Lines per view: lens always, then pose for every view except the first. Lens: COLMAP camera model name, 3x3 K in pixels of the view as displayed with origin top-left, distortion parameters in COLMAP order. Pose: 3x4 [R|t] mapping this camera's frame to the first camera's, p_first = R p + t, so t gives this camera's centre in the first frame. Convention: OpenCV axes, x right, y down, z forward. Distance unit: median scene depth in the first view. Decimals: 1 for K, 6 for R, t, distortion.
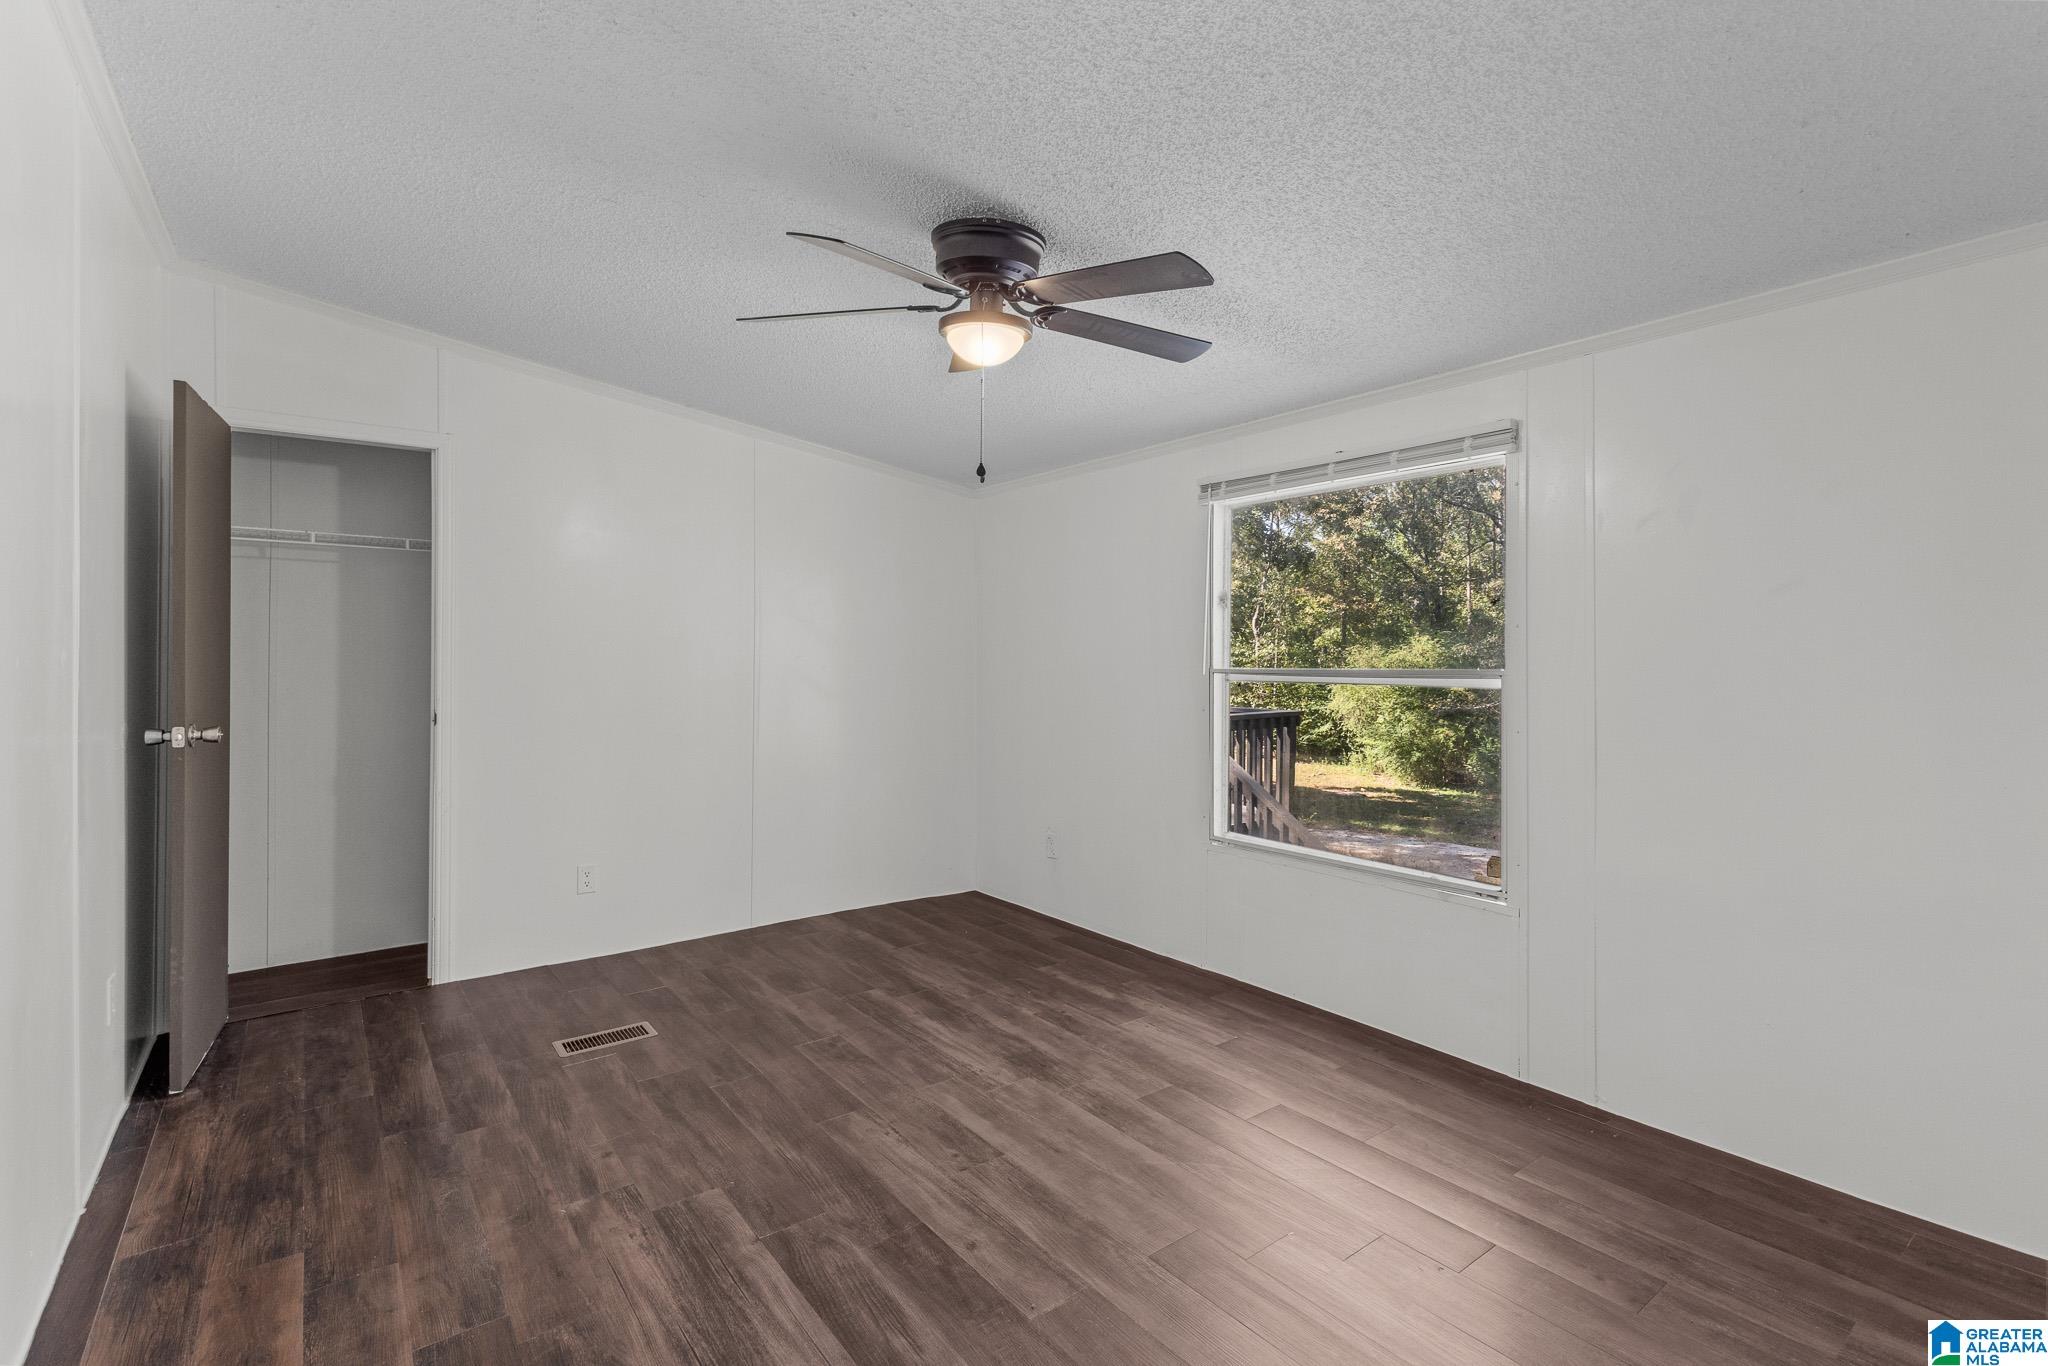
lens RADIAL K [[931.5, 0, 1011.0], [0, 931.5, 666.3], [0, 0, 1]] dist [0.017496, 0.000235]
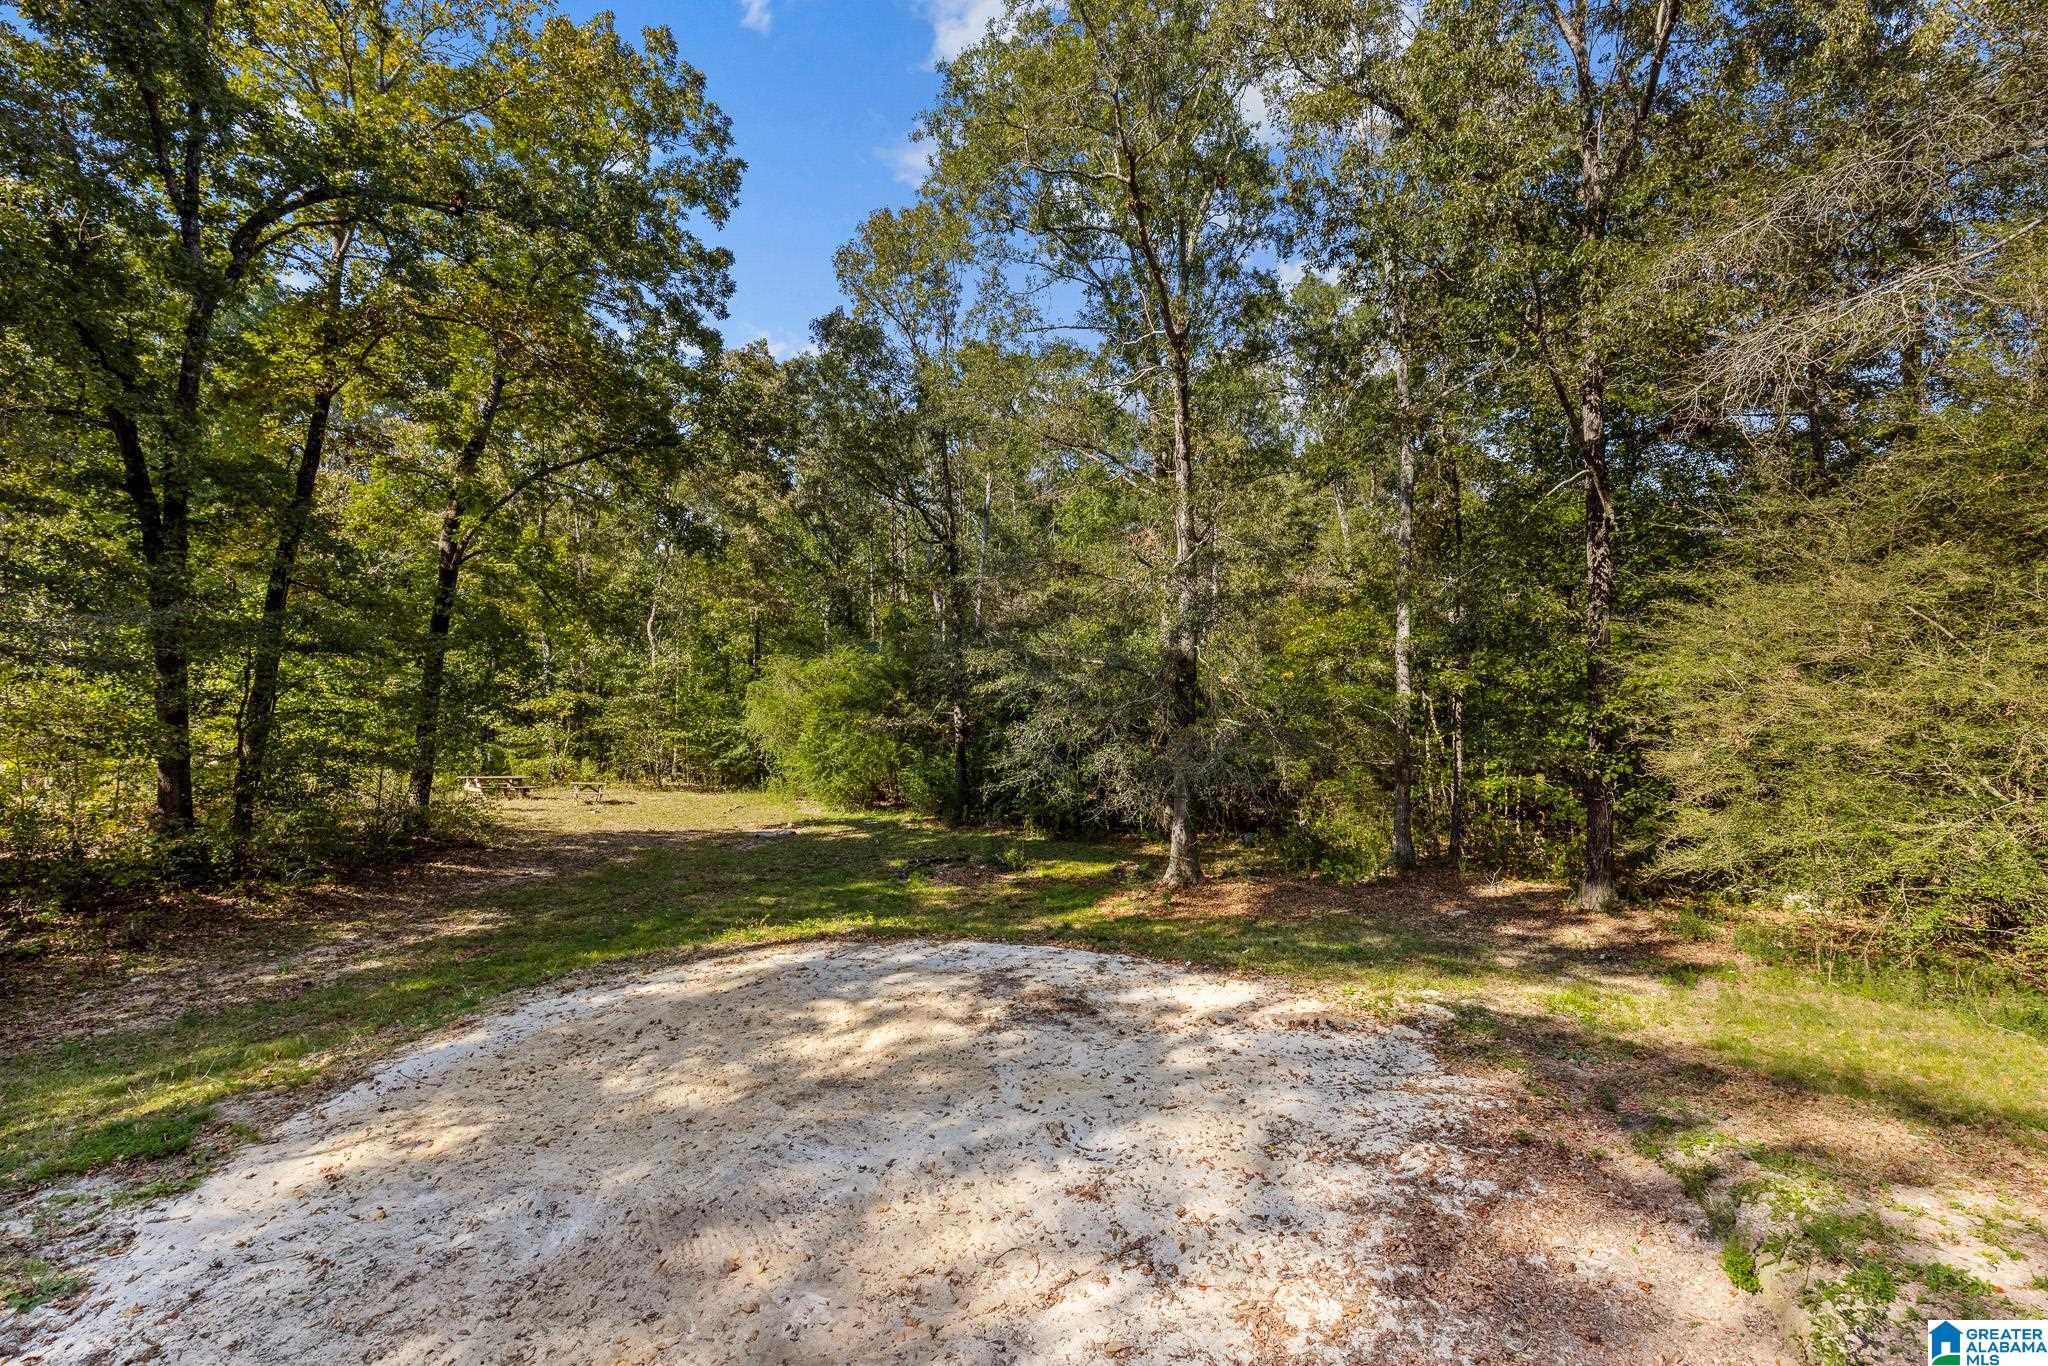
lens RADIAL K [[931.5, 0, 1022.8], [0, 931.5, 676.9], [0, 0, 1]] dist [0.017496, 0.000235]
pose [[0.804417, -0.006742, 0.594027, 0.040129], [0.008716, 0.999962, -0.000454, 0.002162], [-0.594002, 0.005543, 0.804445, 0.162363]]
